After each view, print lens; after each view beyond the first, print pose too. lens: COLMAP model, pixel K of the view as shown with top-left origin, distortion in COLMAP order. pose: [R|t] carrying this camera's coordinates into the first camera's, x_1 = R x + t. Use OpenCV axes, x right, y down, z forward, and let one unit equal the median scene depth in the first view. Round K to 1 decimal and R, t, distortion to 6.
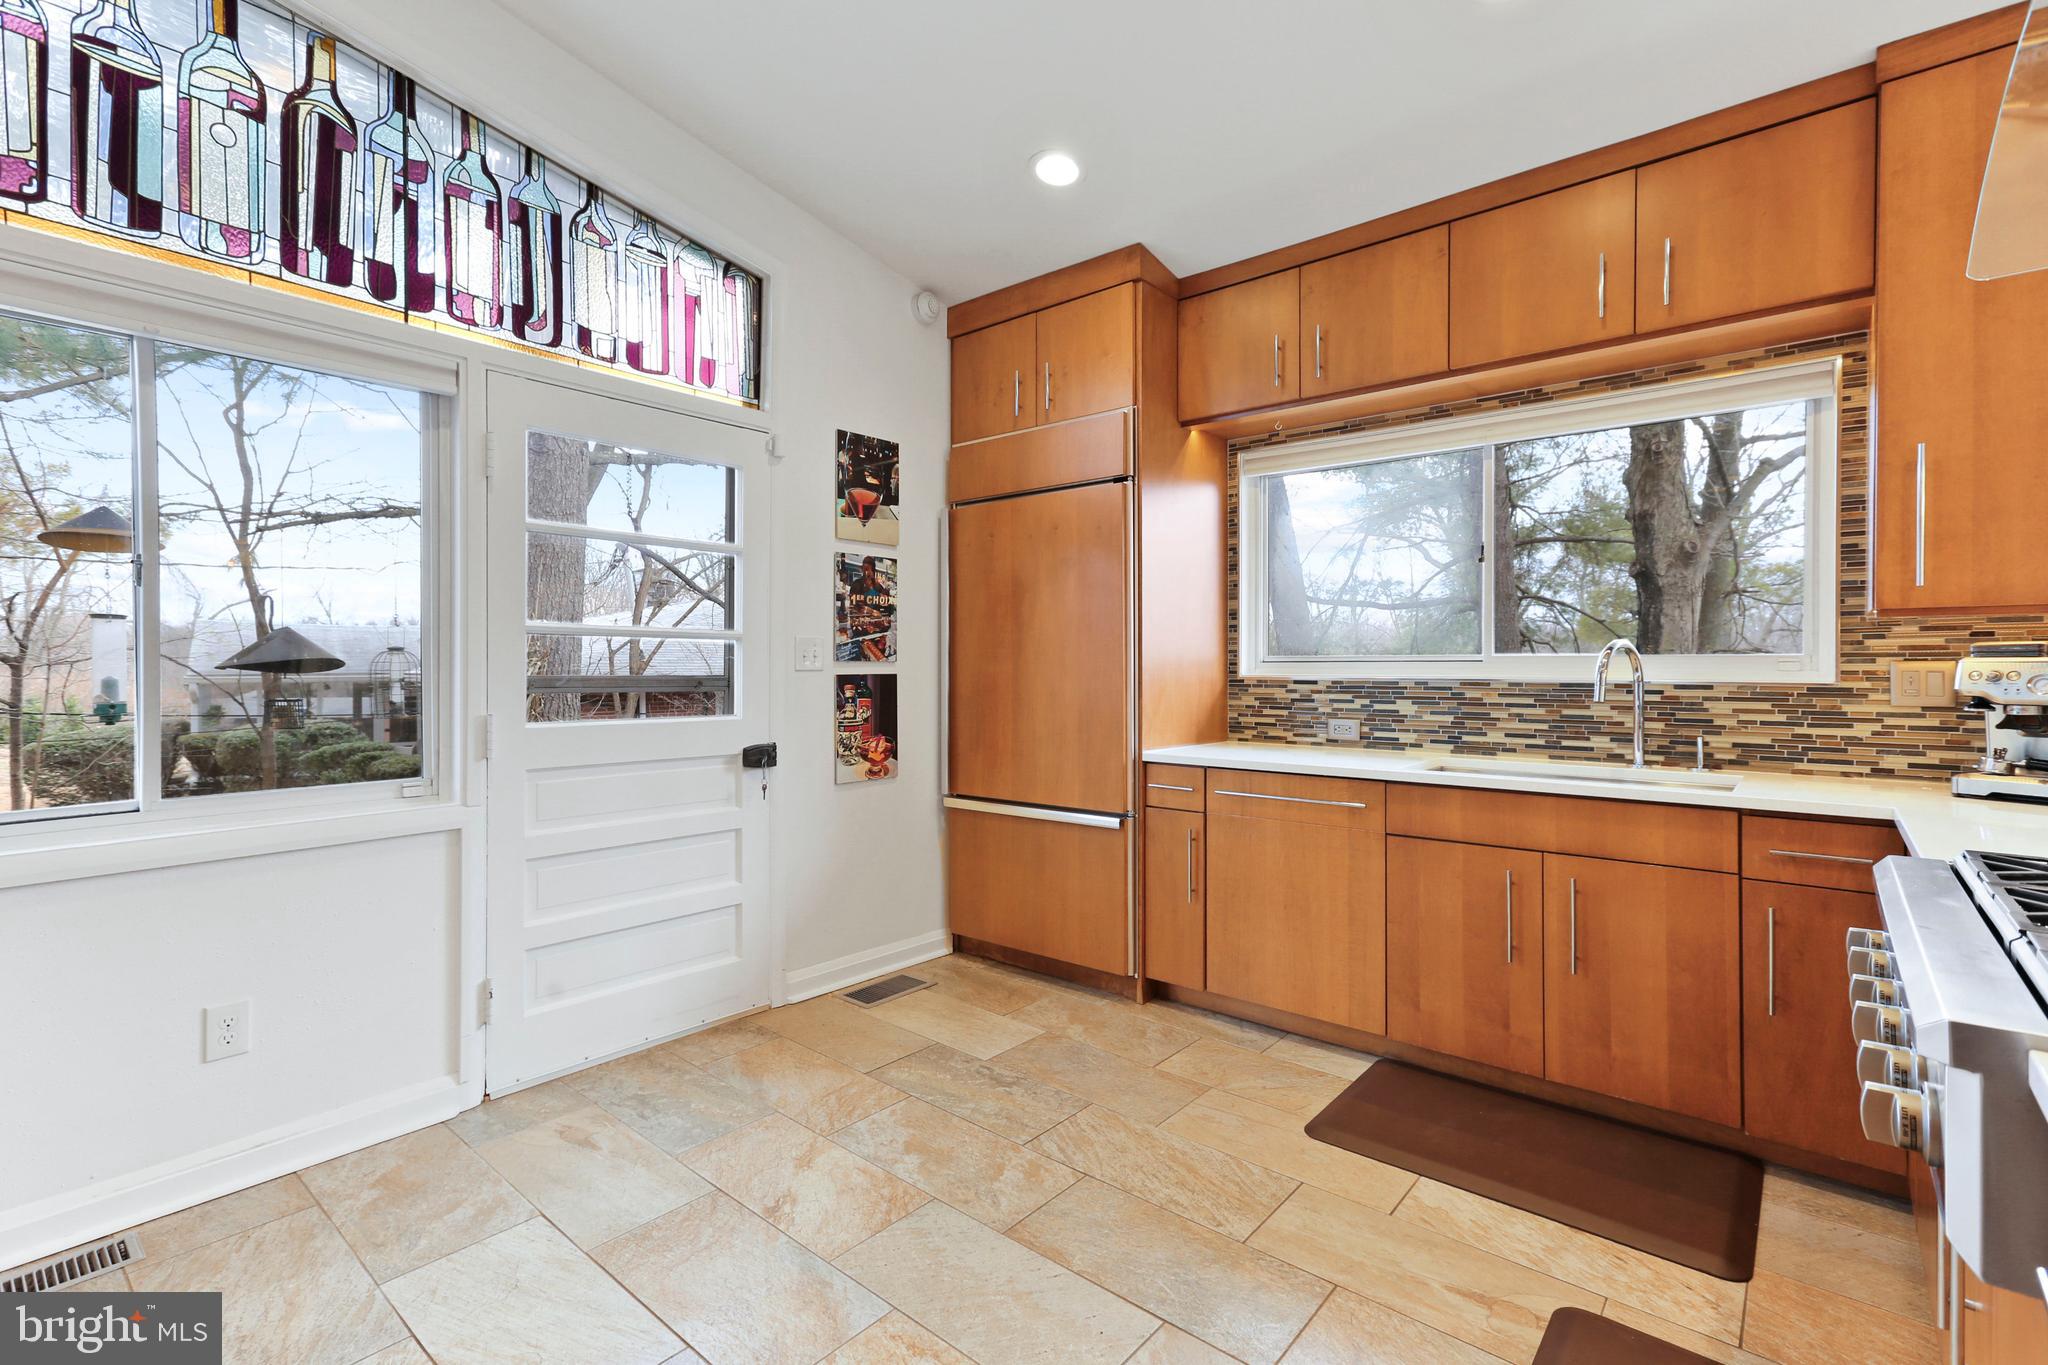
lens RADIAL K [[933.9, 0, 1022.8], [0, 933.9, 666.5], [0, 0, 1]] dist [0.001443, 0.009808]
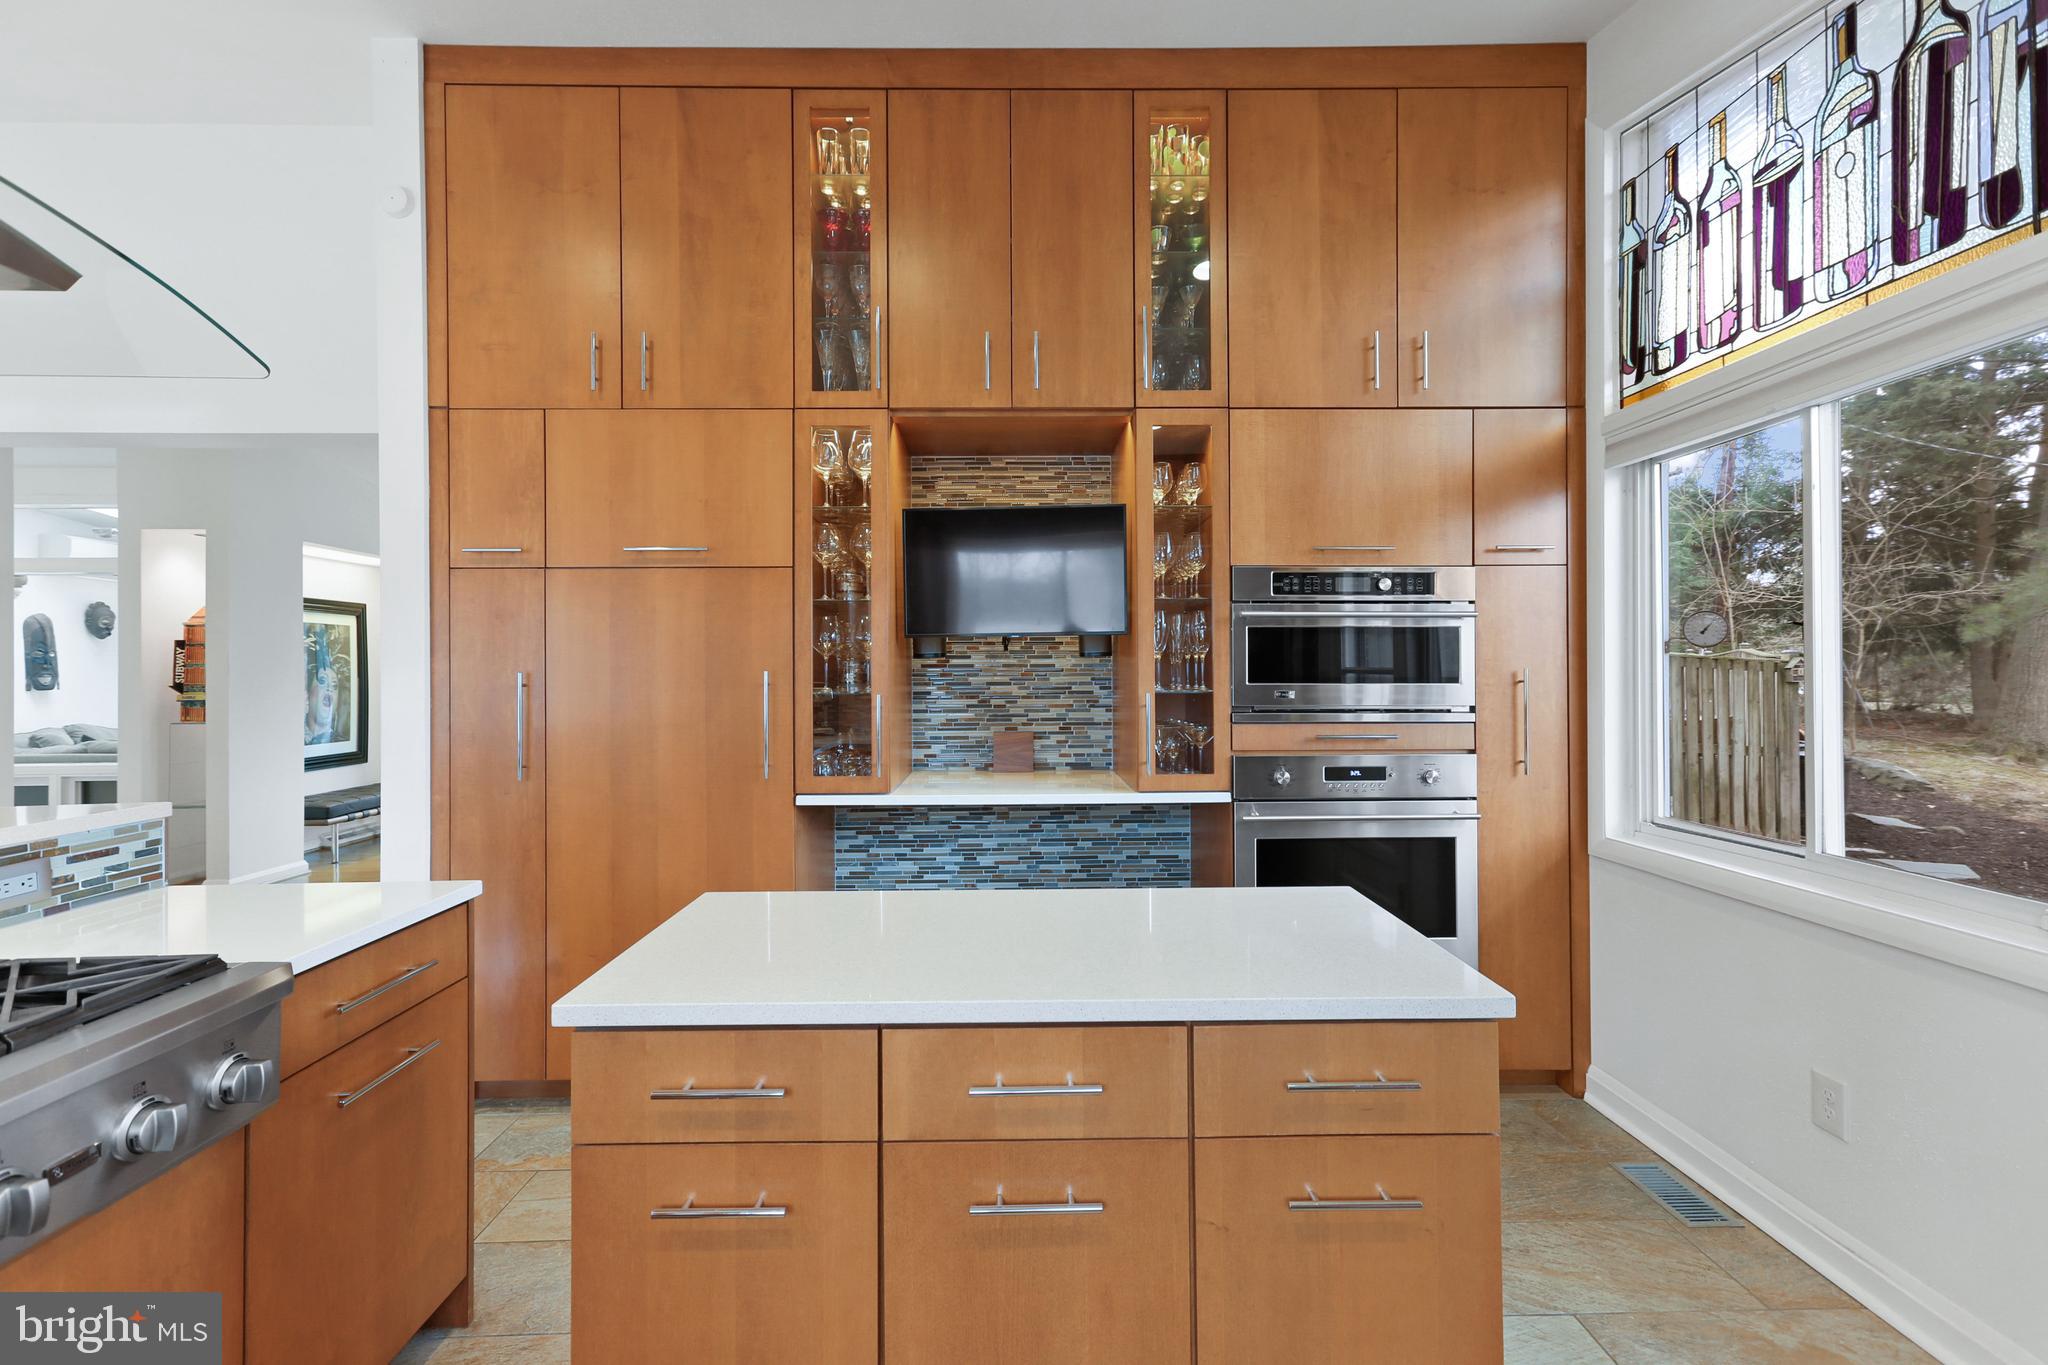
lens RADIAL K [[915.2, 0, 1016.6], [0, 915.2, 665.6], [0, 0, 1]] dist [0.001441, 0.006996]
pose [[-0.754738, 0.000884, -0.656026, 0.295732], [0.004357, 0.999984, -0.003665, -0.045590], [0.656012, -0.005625, -0.754730, 0.870727]]
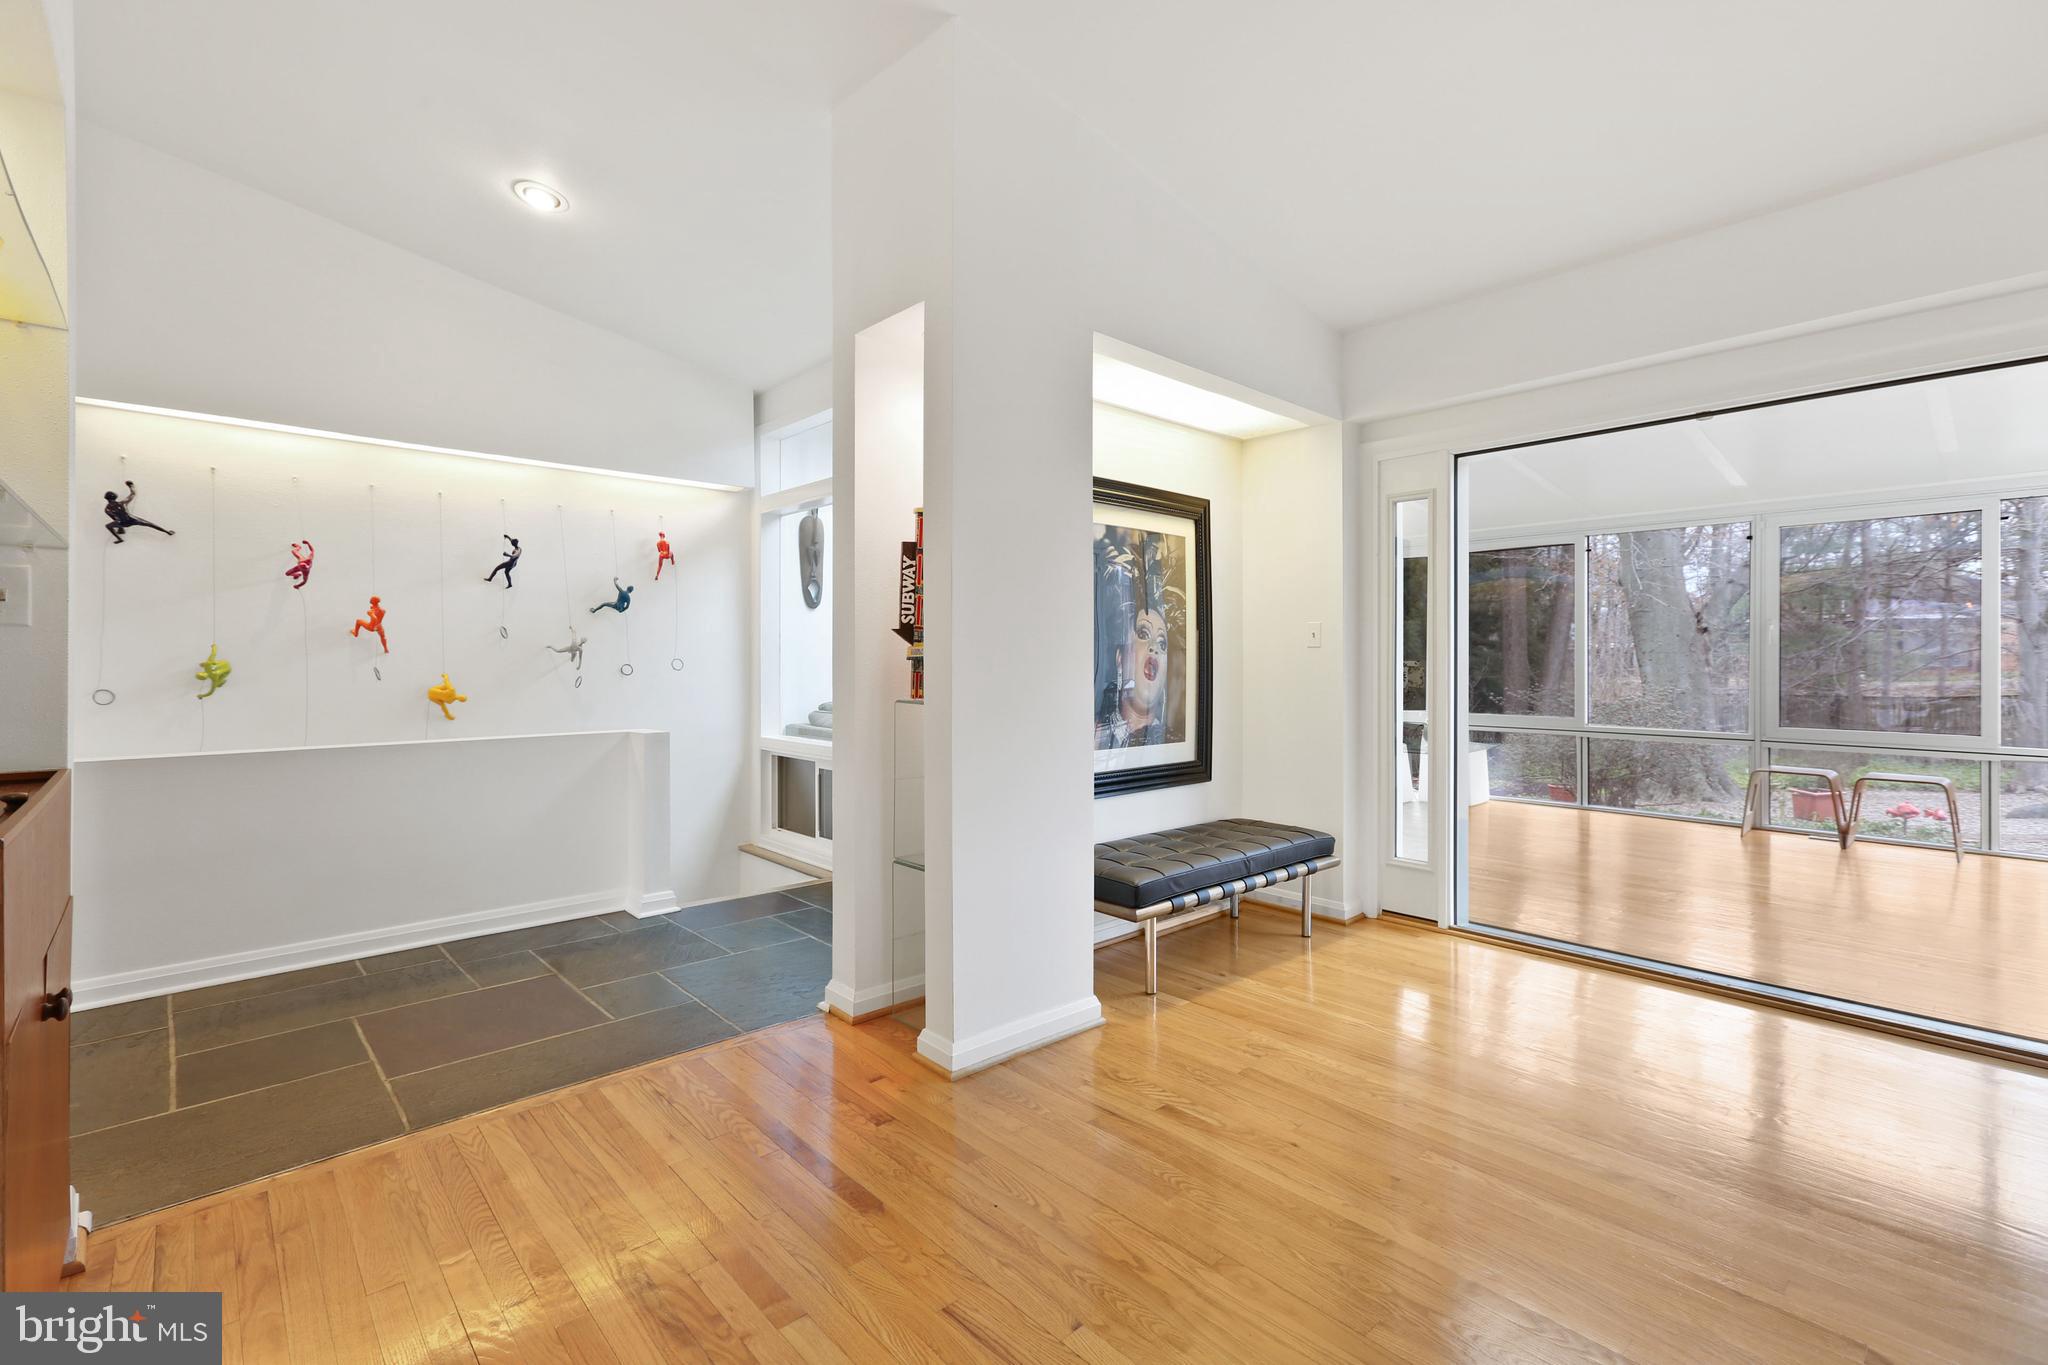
lens RADIAL K [[922.8, 0, 1018.3], [0, 922.8, 668.9], [0, 0, 1]] dist [0.000721, 0.006714]
pose [[-0.992164, -0.000372, 0.124940, 0.101686], [0.000973, 0.999942, 0.010699, 0.016074], [-0.124936, 0.010737, -0.992107, -0.785905]]
